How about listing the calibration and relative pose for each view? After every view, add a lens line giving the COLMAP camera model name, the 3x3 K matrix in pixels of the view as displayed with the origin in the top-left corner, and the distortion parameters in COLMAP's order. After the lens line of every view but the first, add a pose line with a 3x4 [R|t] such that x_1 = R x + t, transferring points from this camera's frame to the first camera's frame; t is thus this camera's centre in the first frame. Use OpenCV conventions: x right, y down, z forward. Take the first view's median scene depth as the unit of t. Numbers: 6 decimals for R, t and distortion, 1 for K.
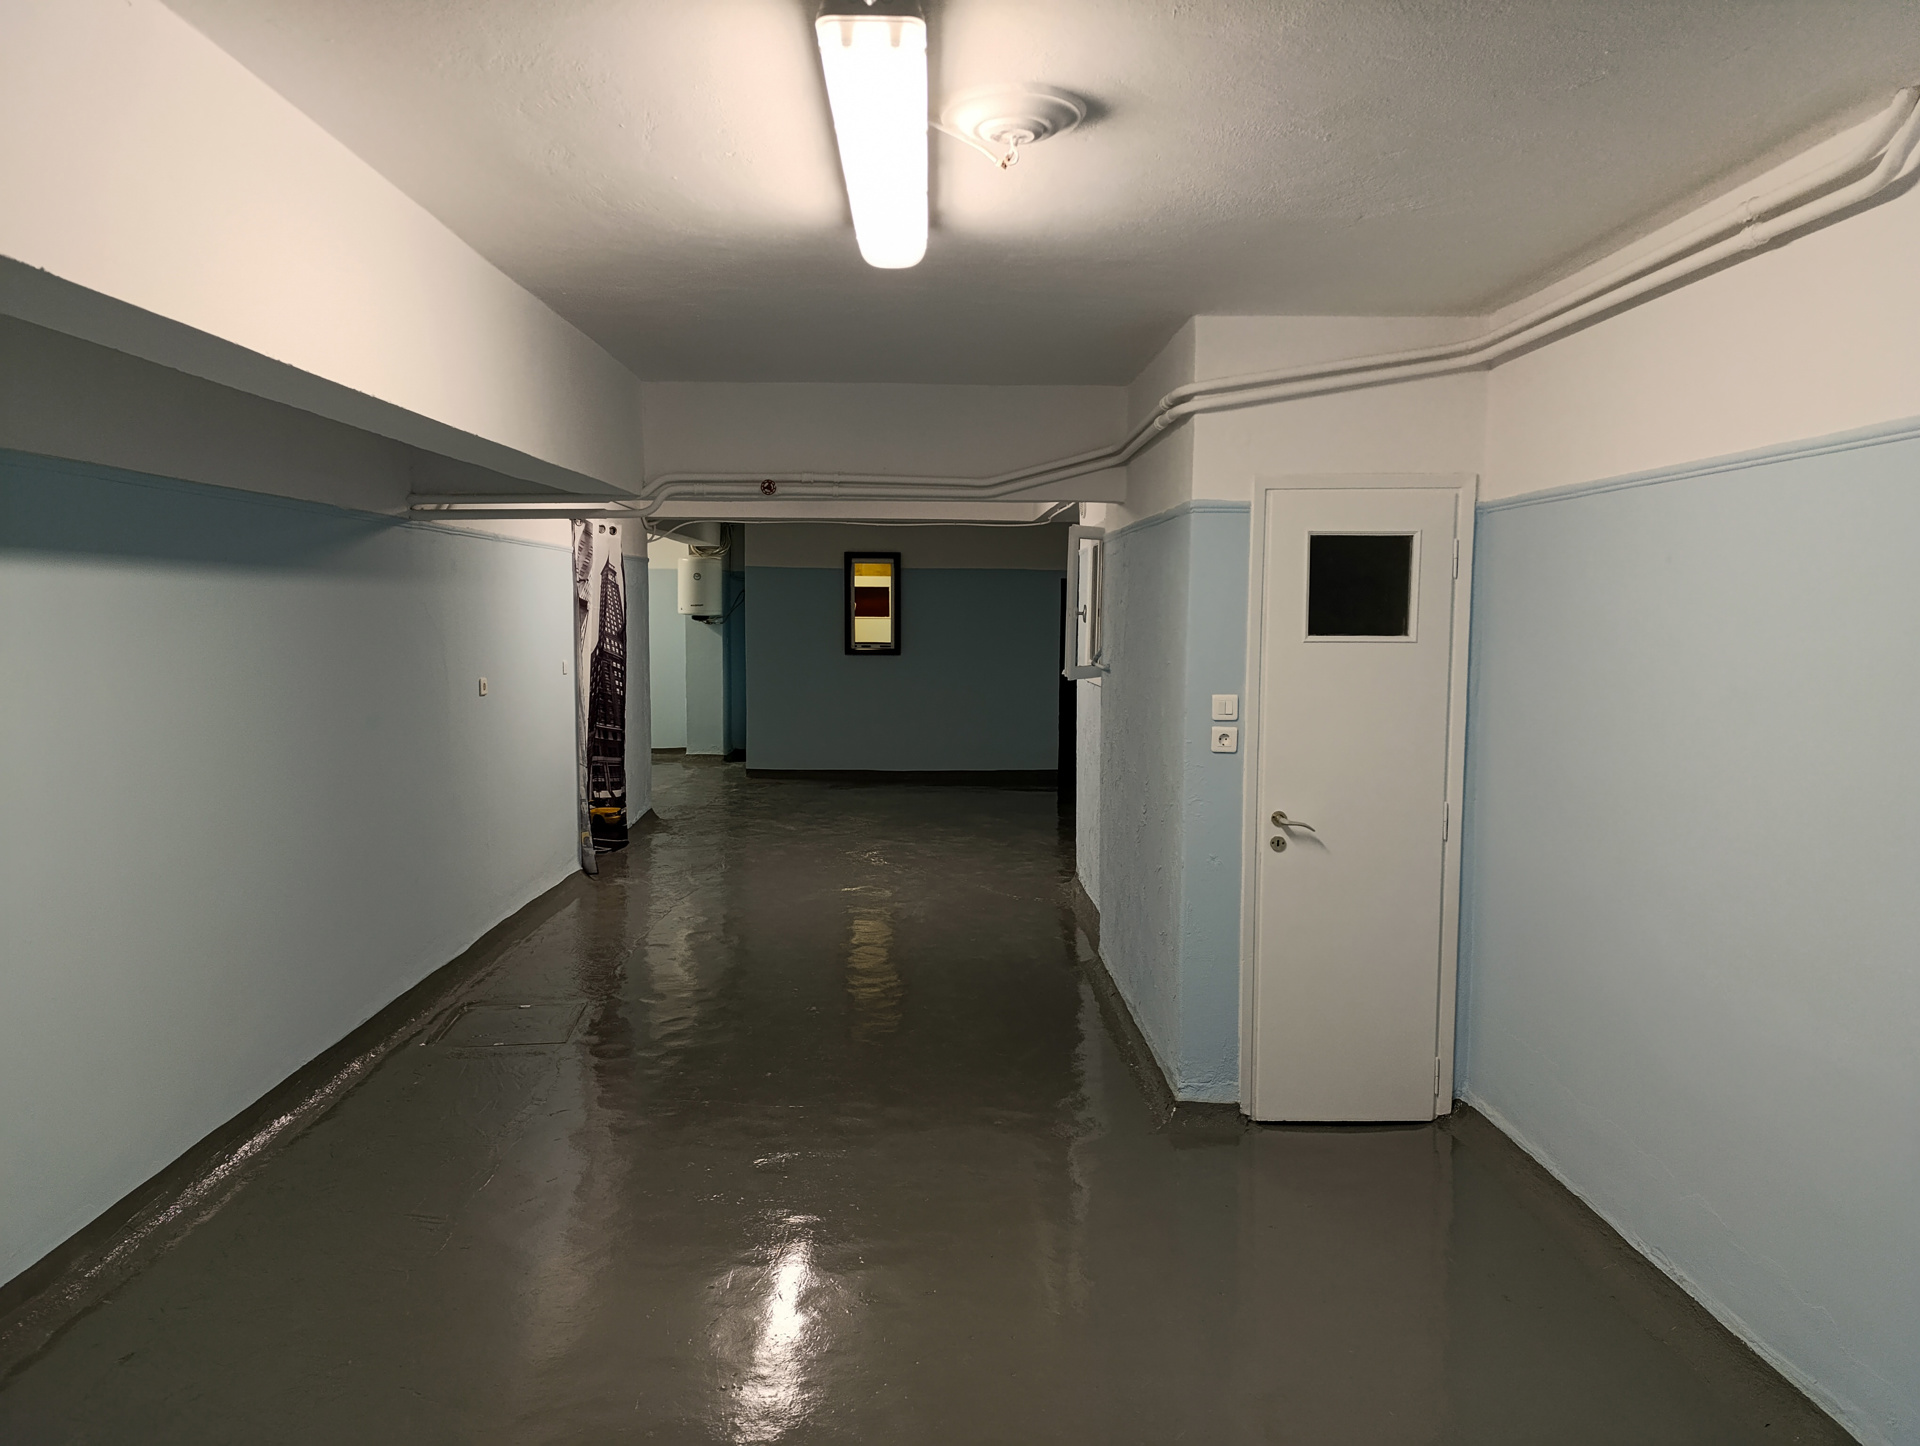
lens RADIAL K [[1284.9, 0, 960.0], [0, 1284.9, 723.0], [0, 0, 1]] dist [0.025264, 0.001288]
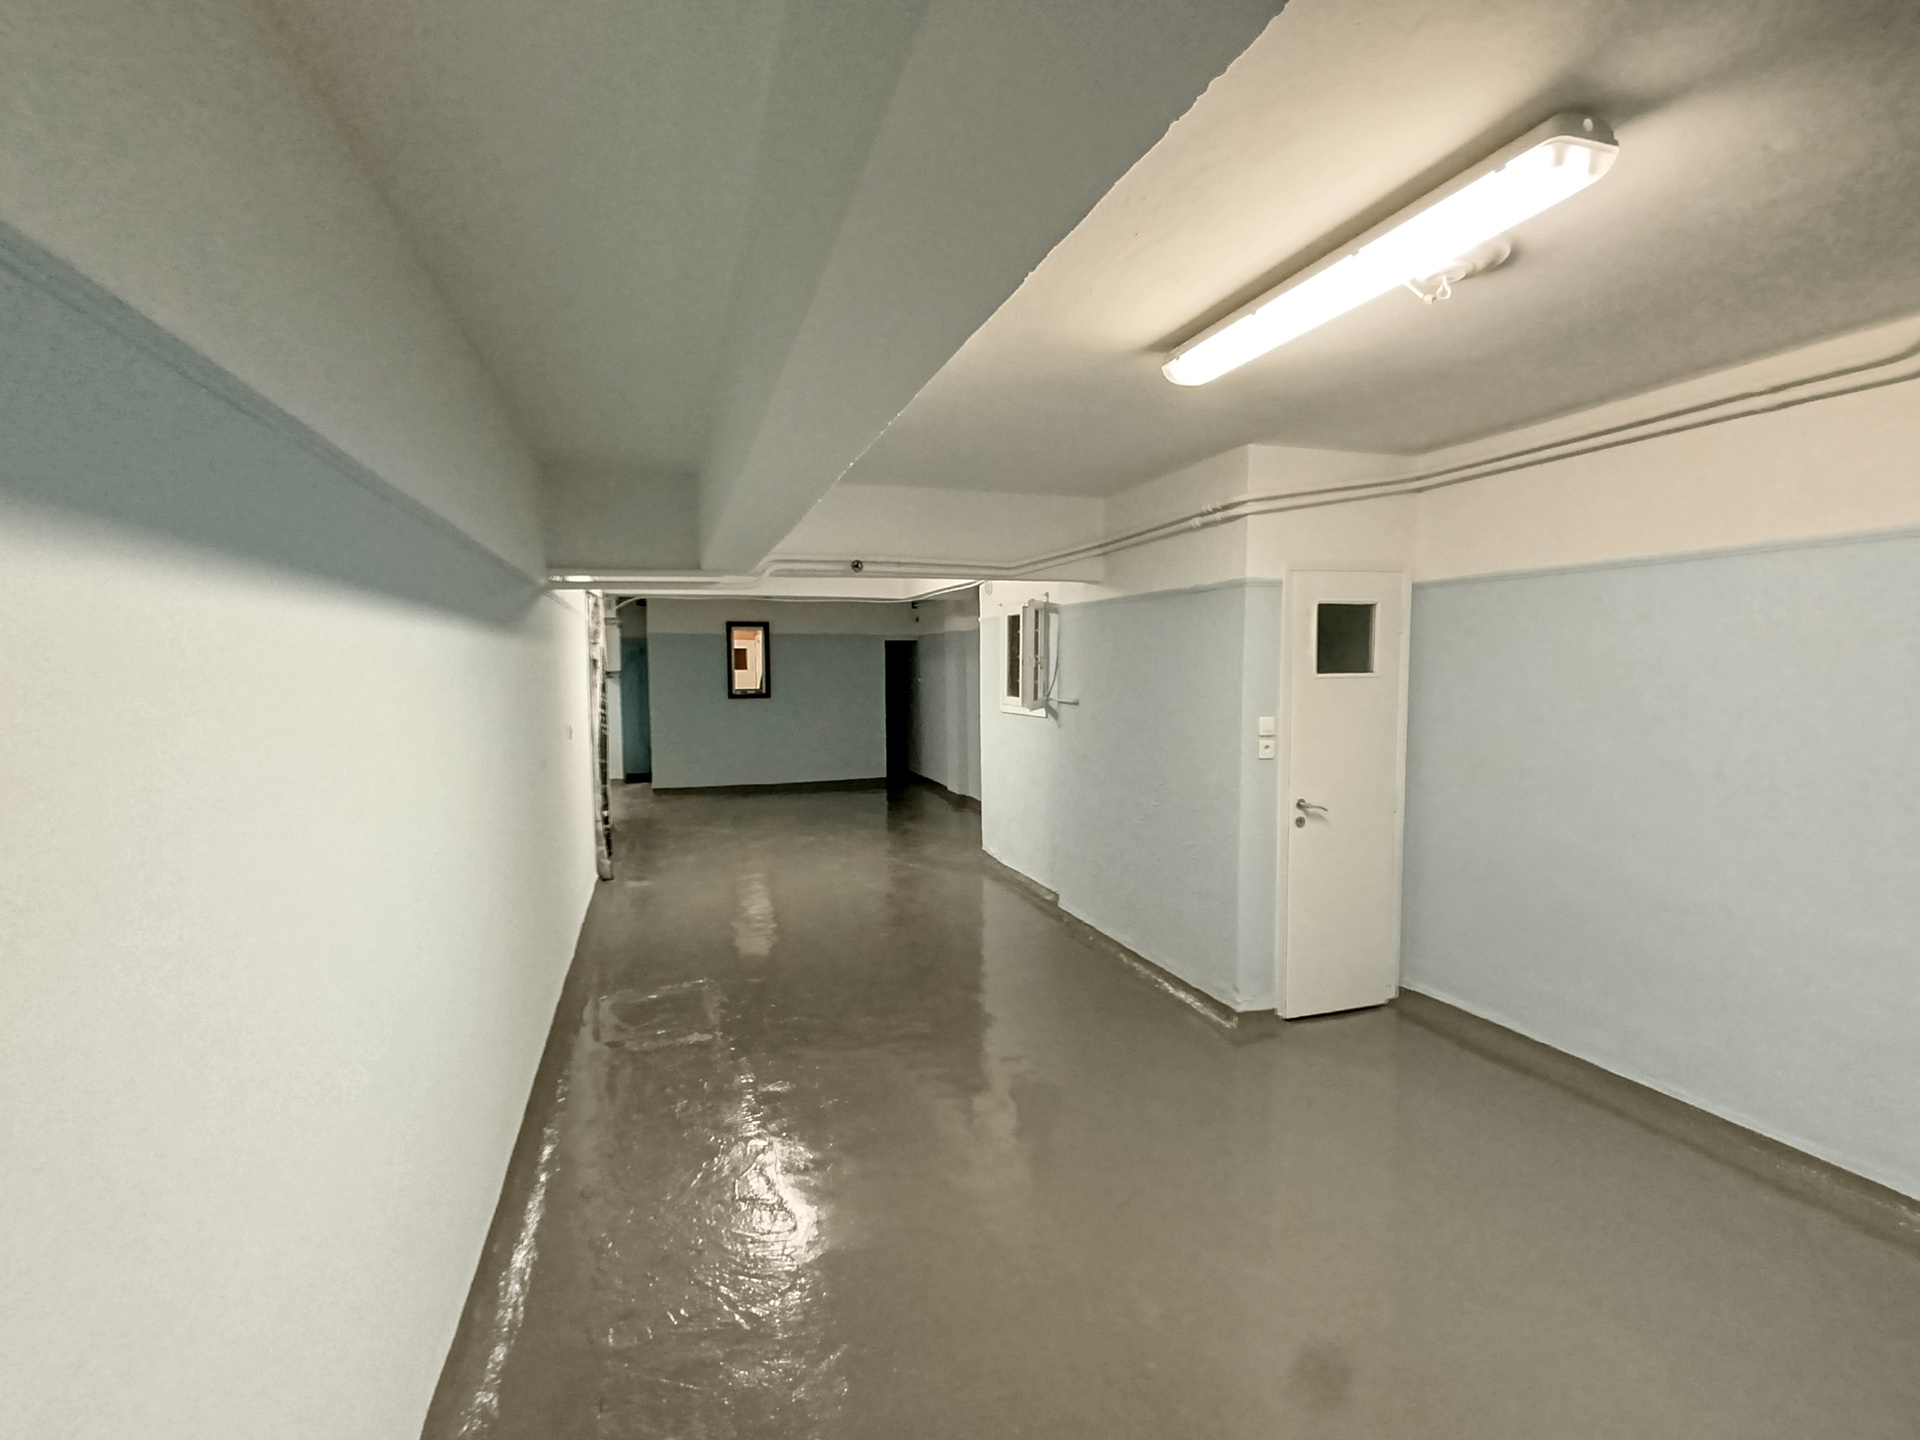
lens RADIAL K [[881.4, 0, 956.2], [0, 881.4, 730.4], [0, 0, 1]] dist [-0.004908, 0.006839]
pose [[0.959223, -0.034738, 0.280509, -0.301827], [0.038509, 0.999227, -0.007940, -0.010233], [-0.280017, 0.018418, 0.959818, 0.140079]]
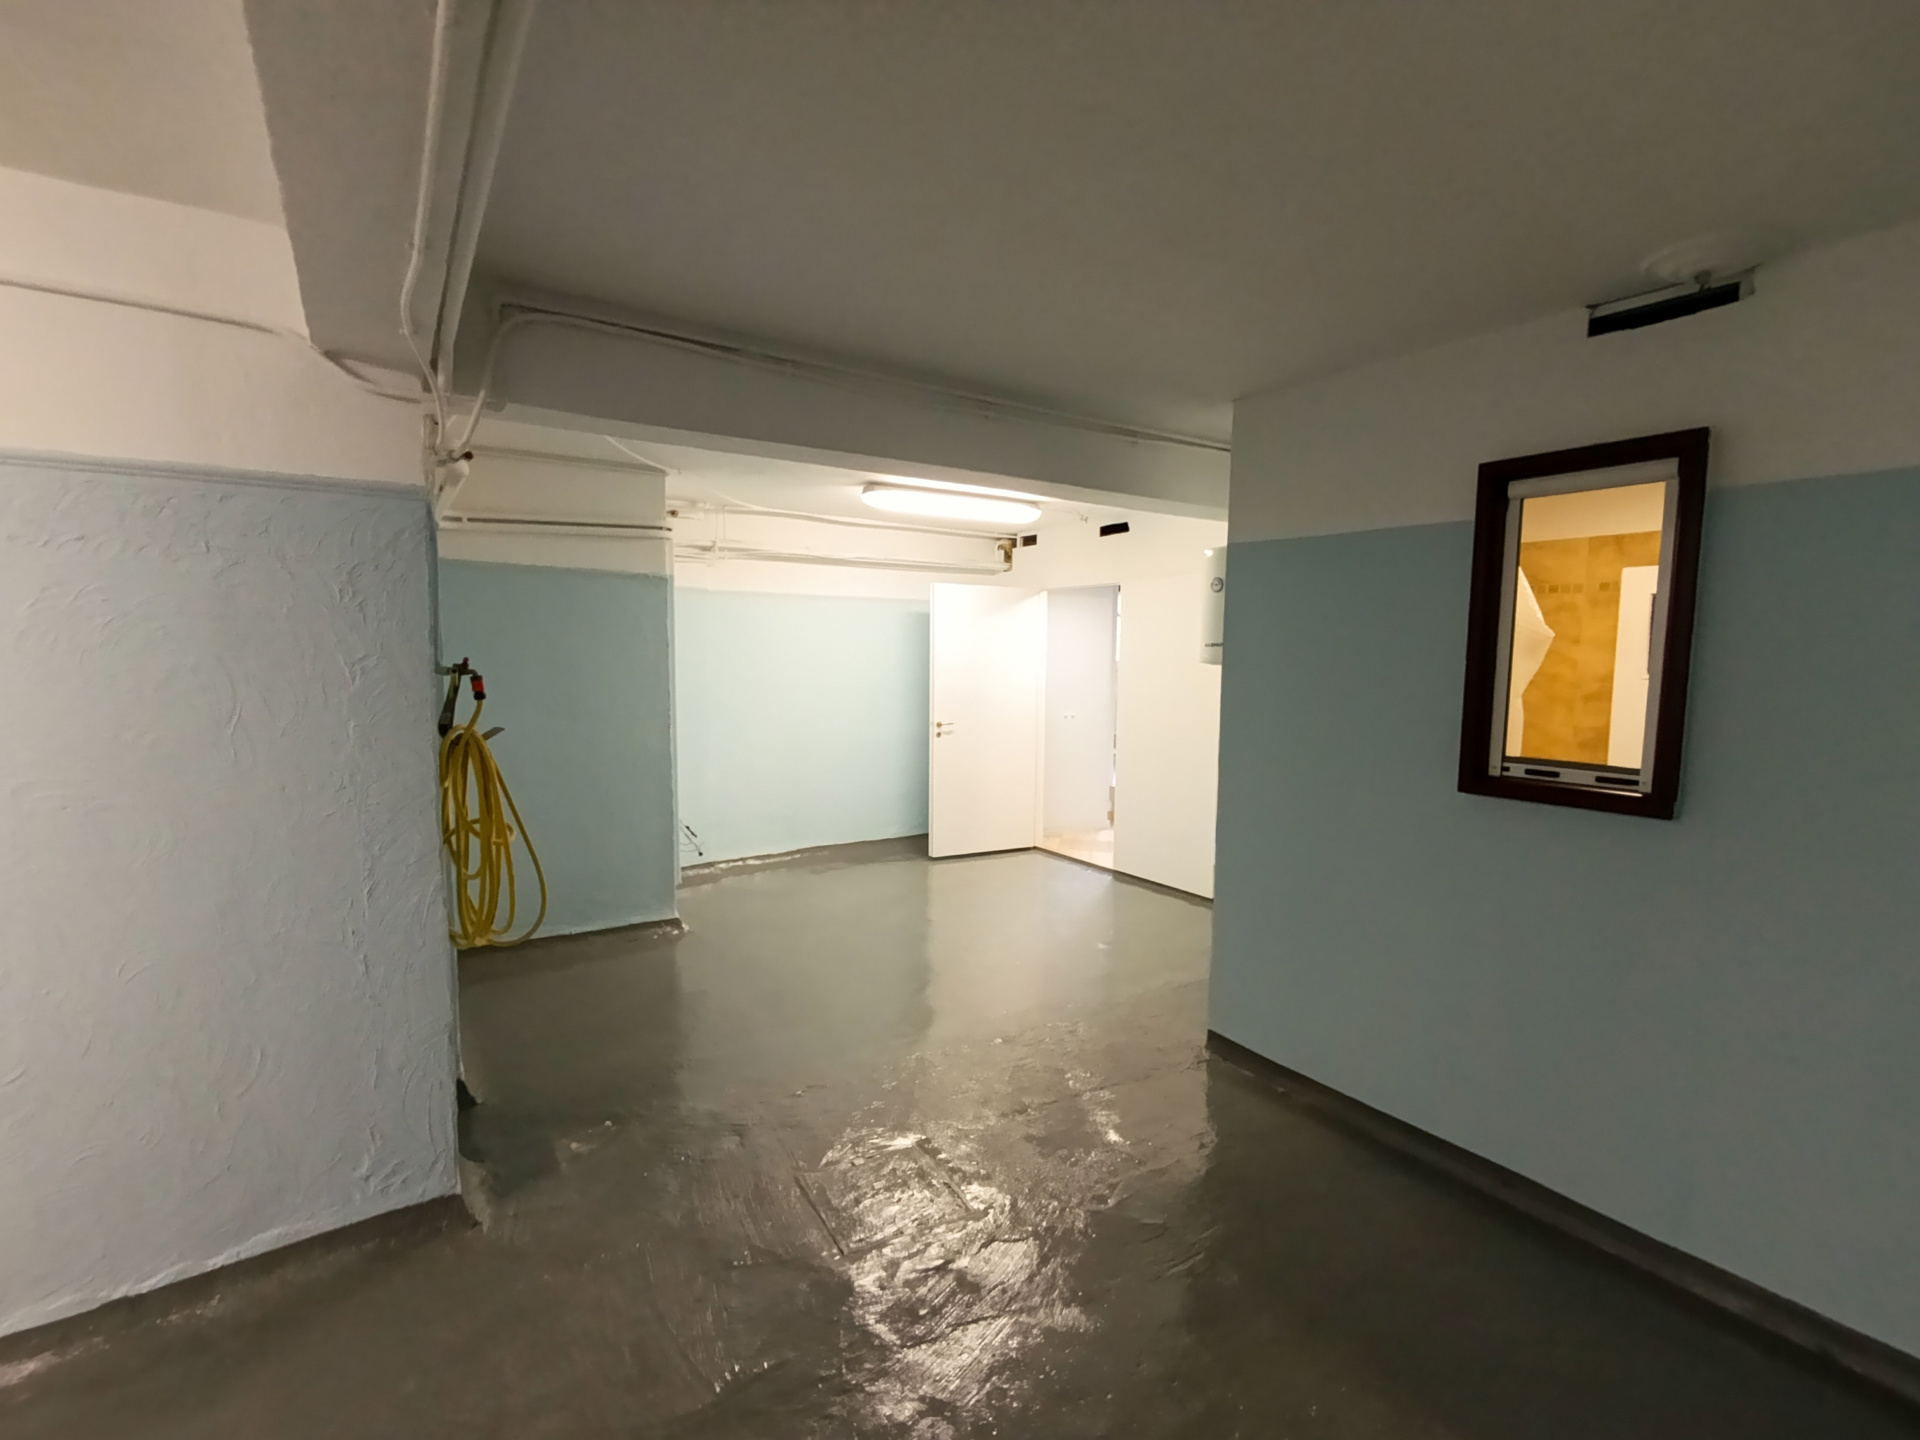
lens RADIAL K [[881.4, 0, 956.2], [0, 881.4, 730.4], [0, 0, 1]] dist [-0.004908, 0.006839]
pose [[0.525221, 0.075204, -0.847636, 0.071014], [-0.082572, 0.995891, 0.037193, -0.165766], [0.846950, 0.050456, 0.529272, 1.951756]]
